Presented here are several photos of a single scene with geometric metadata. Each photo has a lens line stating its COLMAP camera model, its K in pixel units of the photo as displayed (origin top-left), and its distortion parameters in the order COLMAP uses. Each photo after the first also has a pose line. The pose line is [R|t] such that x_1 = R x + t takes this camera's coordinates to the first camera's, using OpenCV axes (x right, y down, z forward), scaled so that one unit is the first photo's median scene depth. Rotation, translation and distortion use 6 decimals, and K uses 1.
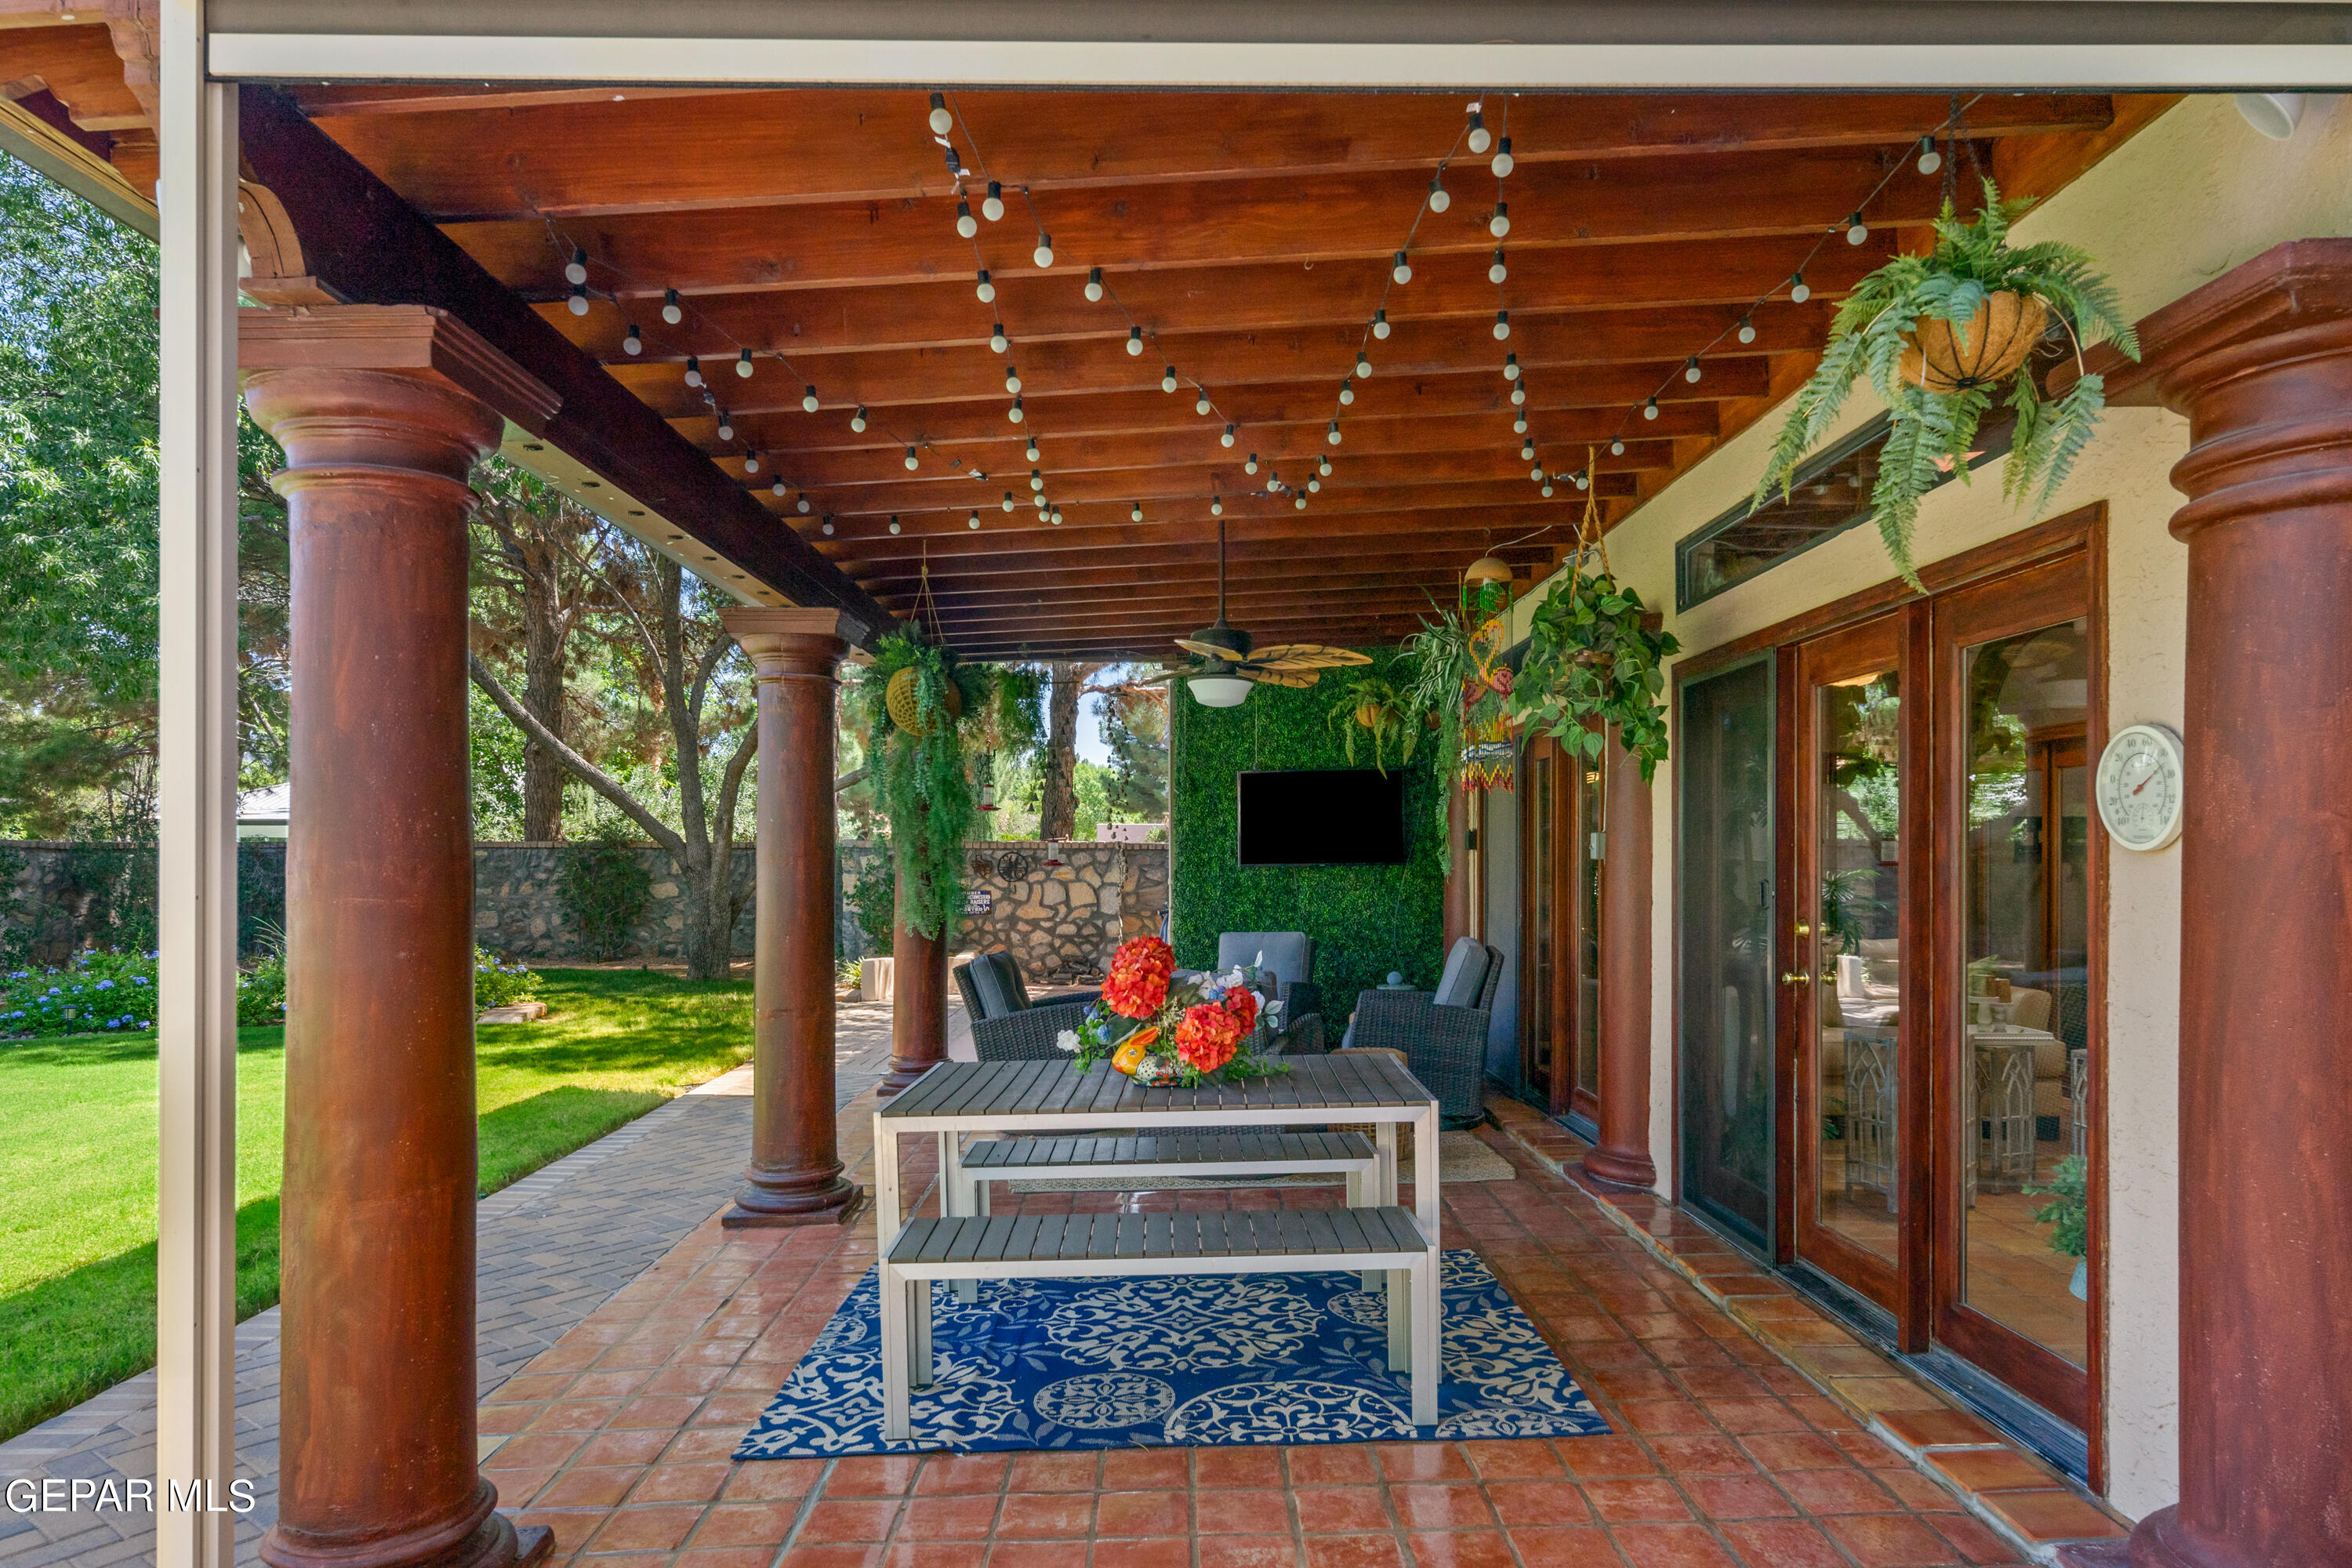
lens RADIAL K [[1381.4, 0, 1179.3], [0, 1381.4, 849.0], [0, 0, 1]] dist [0.002856, 0.000708]
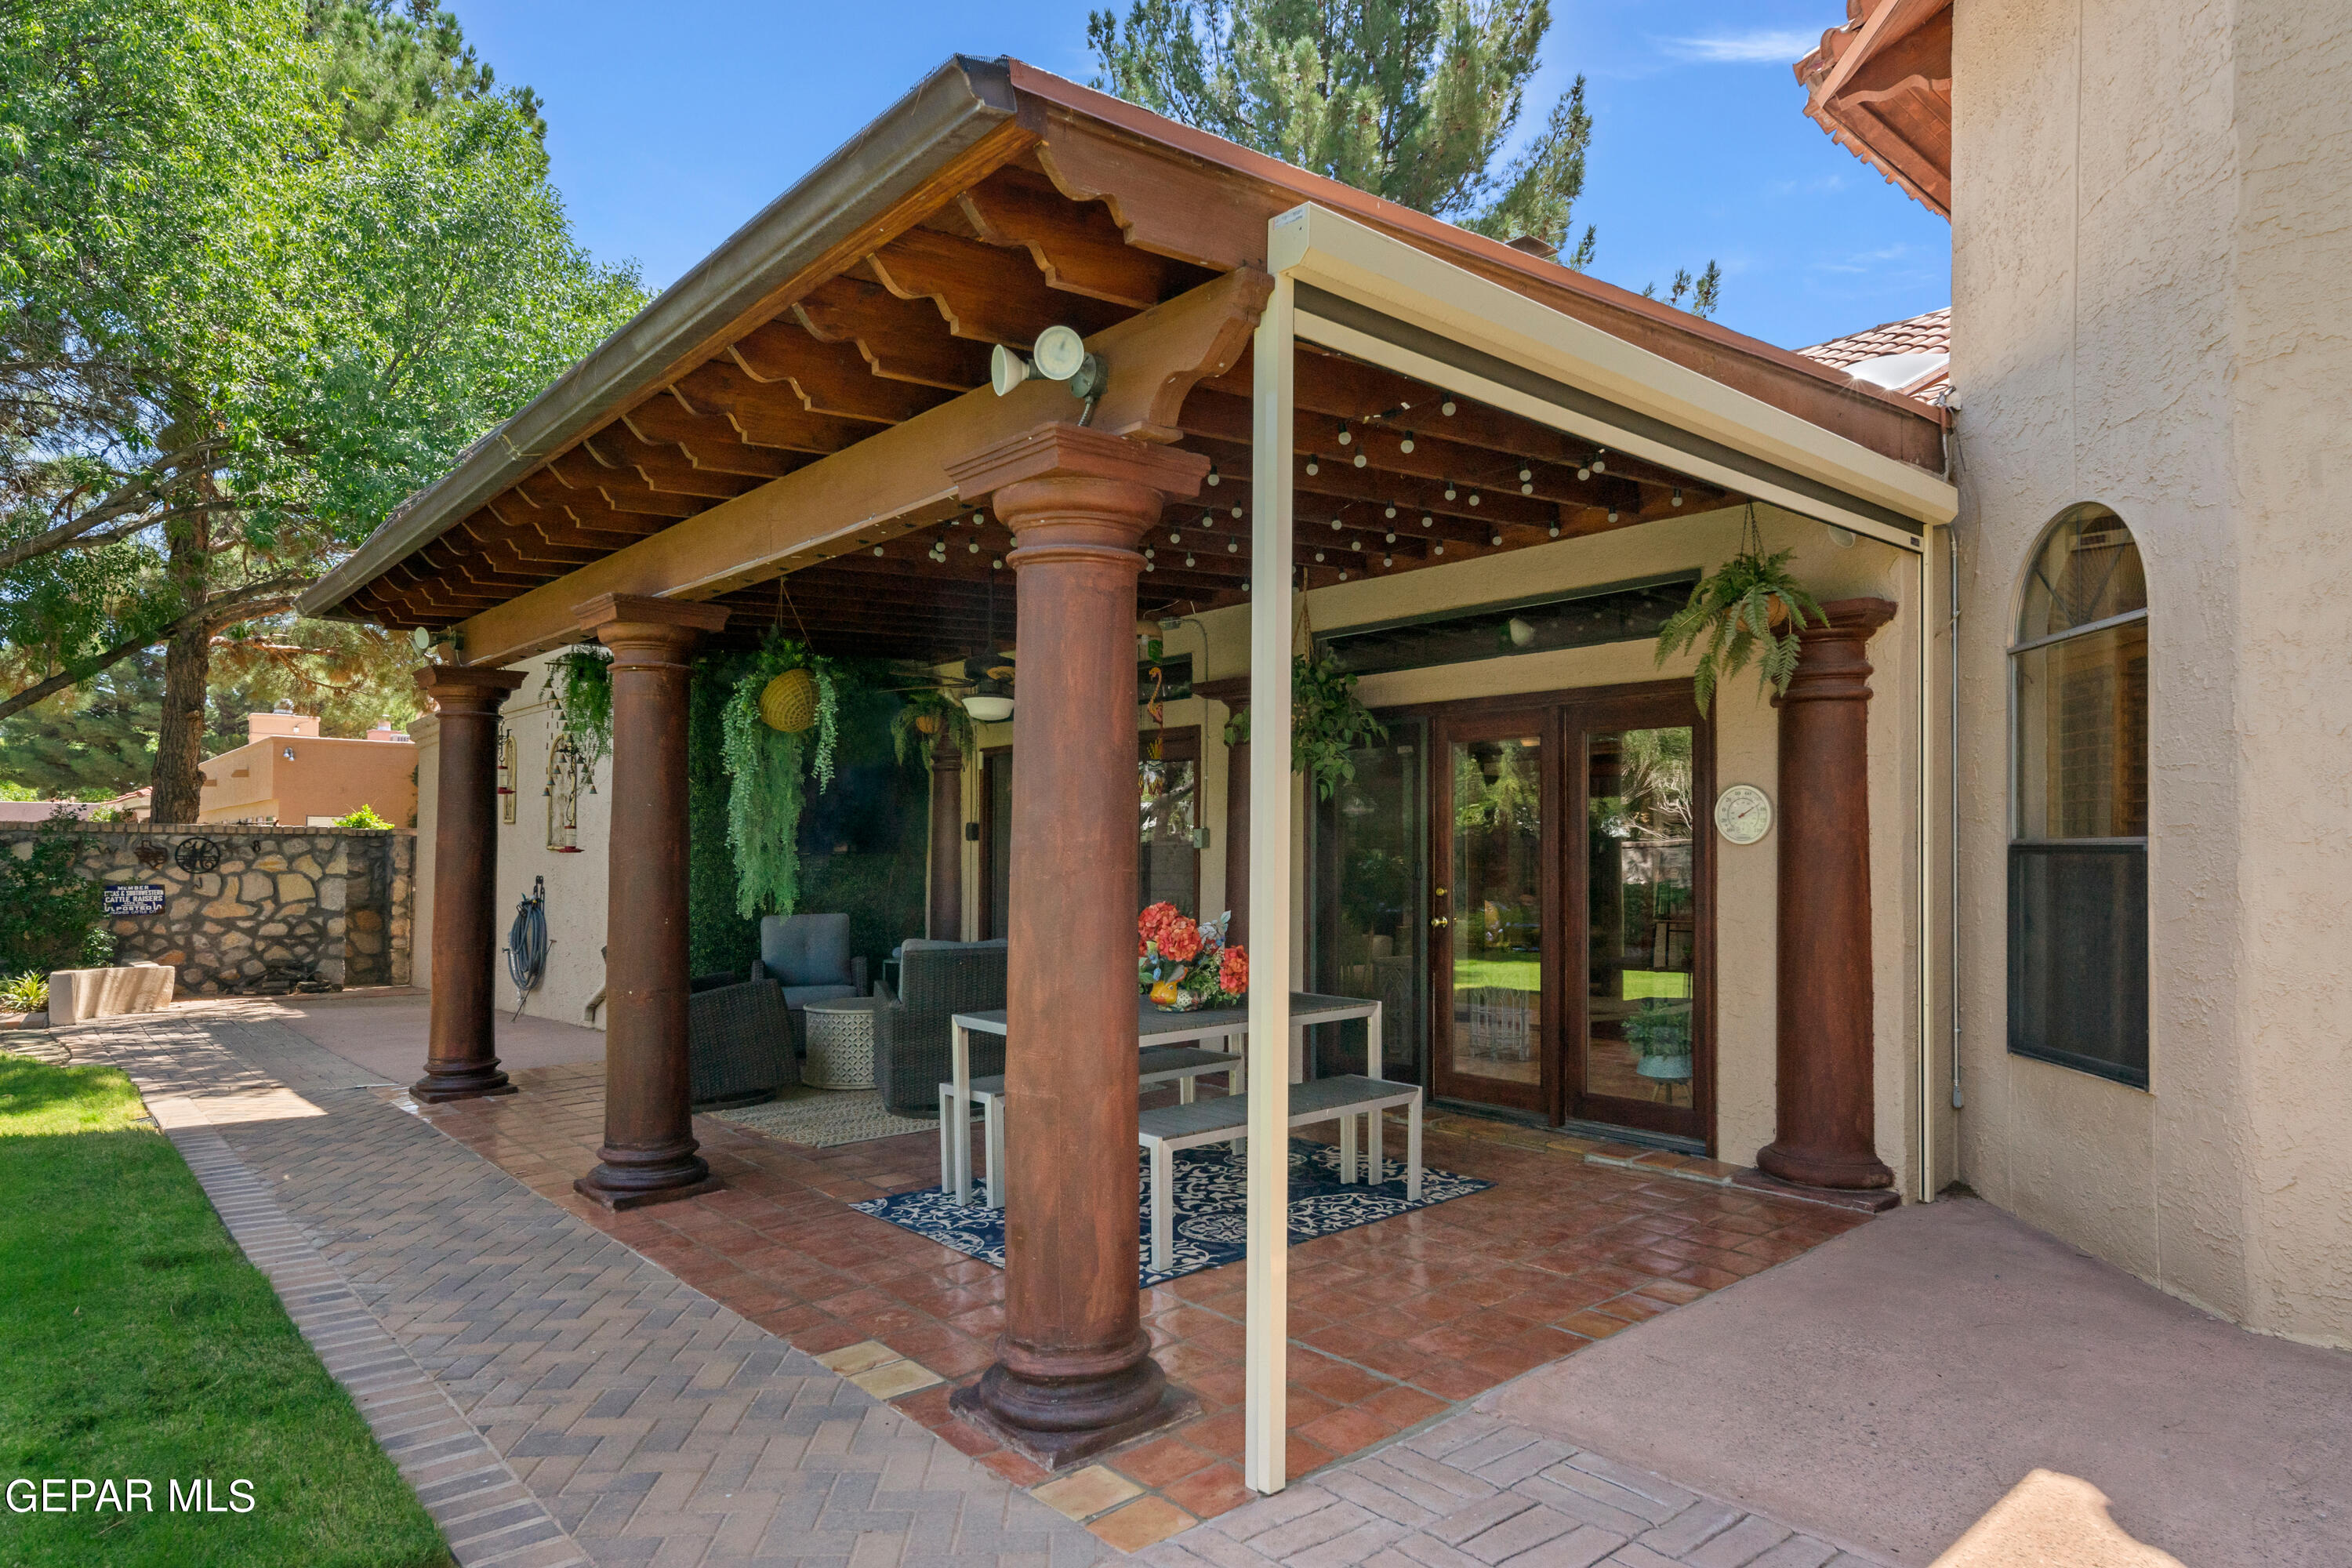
lens RADIAL K [[1388.5, 0, 1174.0], [0, 1388.5, 815.9], [0, 0, 1]] dist [0.003275, 0.001339]
pose [[0.762996, 0.020882, 0.646066, -0.223299], [-0.009213, 0.999728, -0.021432, 0.001813], [-0.646337, 0.010400, 0.762981, -0.010908]]
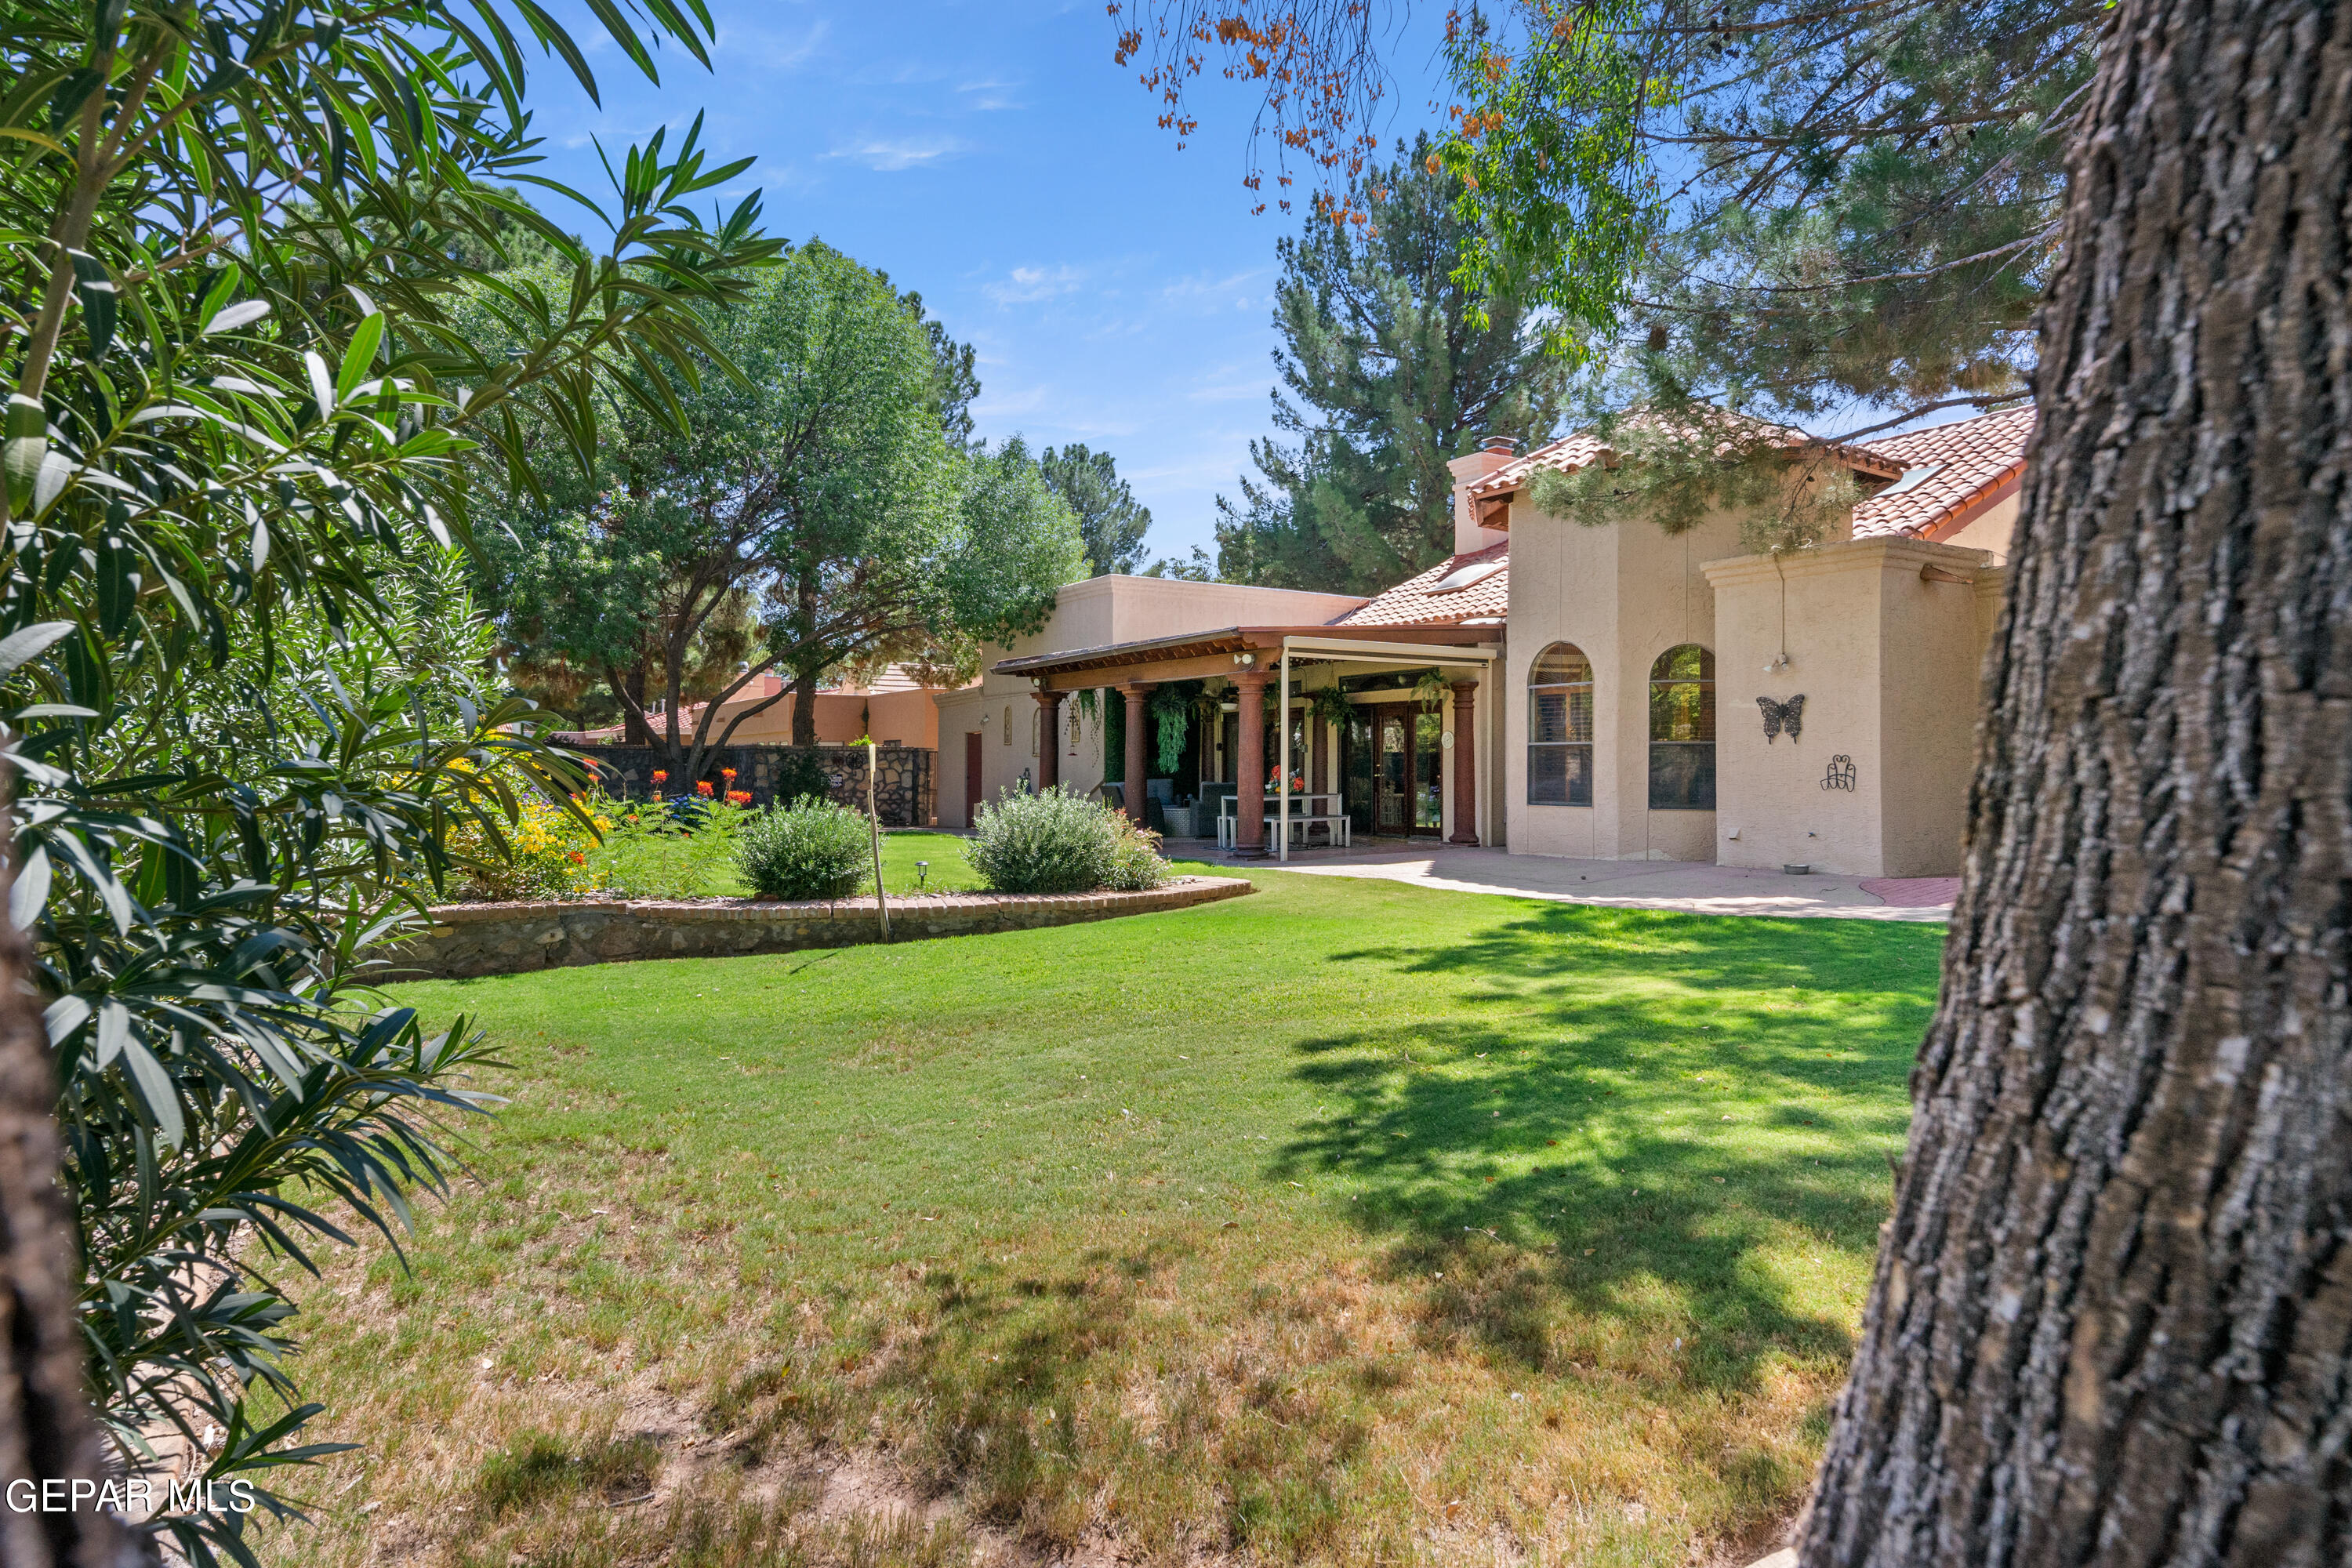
lens RADIAL K [[1352.6, 0, 1177.6], [0, 1352.6, 776.3], [0, 0, 1]] dist [0.002256, 0.000590]
pose [[0.852610, -0.000834, 0.522548, -0.700194], [-0.005146, 0.999937, 0.009992, 0.014138], [-0.522523, -0.011209, 0.852551, -0.713338]]
